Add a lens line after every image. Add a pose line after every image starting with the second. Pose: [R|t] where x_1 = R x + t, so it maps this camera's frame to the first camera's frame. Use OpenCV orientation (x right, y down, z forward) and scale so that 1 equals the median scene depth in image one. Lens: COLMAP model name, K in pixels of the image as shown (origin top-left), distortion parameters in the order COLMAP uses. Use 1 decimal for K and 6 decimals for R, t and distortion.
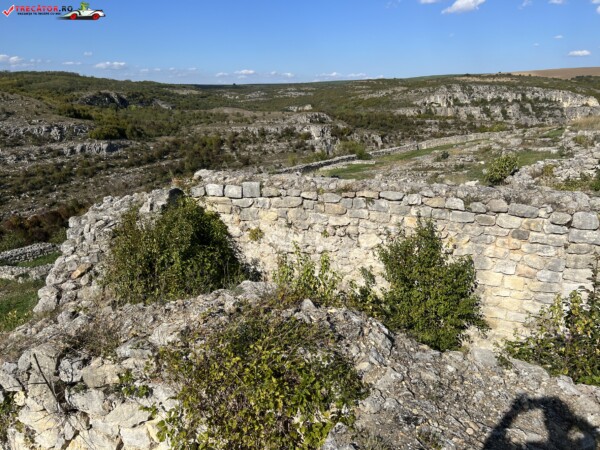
lens RADIAL K [[448.5, 0, 303.7], [0, 448.5, 225.8], [0, 0, 1]] dist [0.048796, -0.055499]
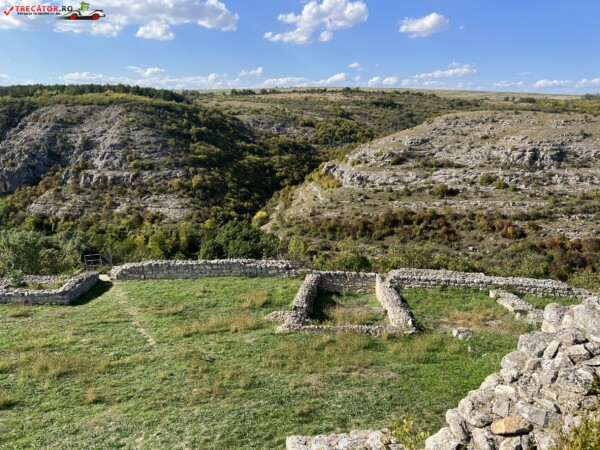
lens RADIAL K [[448.0, 0, 303.5], [0, 448.0, 226.7], [0, 0, 1]] dist [-0.001731, -0.004556]
pose [[0.432591, 0.218093, -0.874814, -0.126594], [-0.253874, 0.960506, 0.113917, -0.091538], [0.865109, 0.172813, 0.470874, 0.345886]]
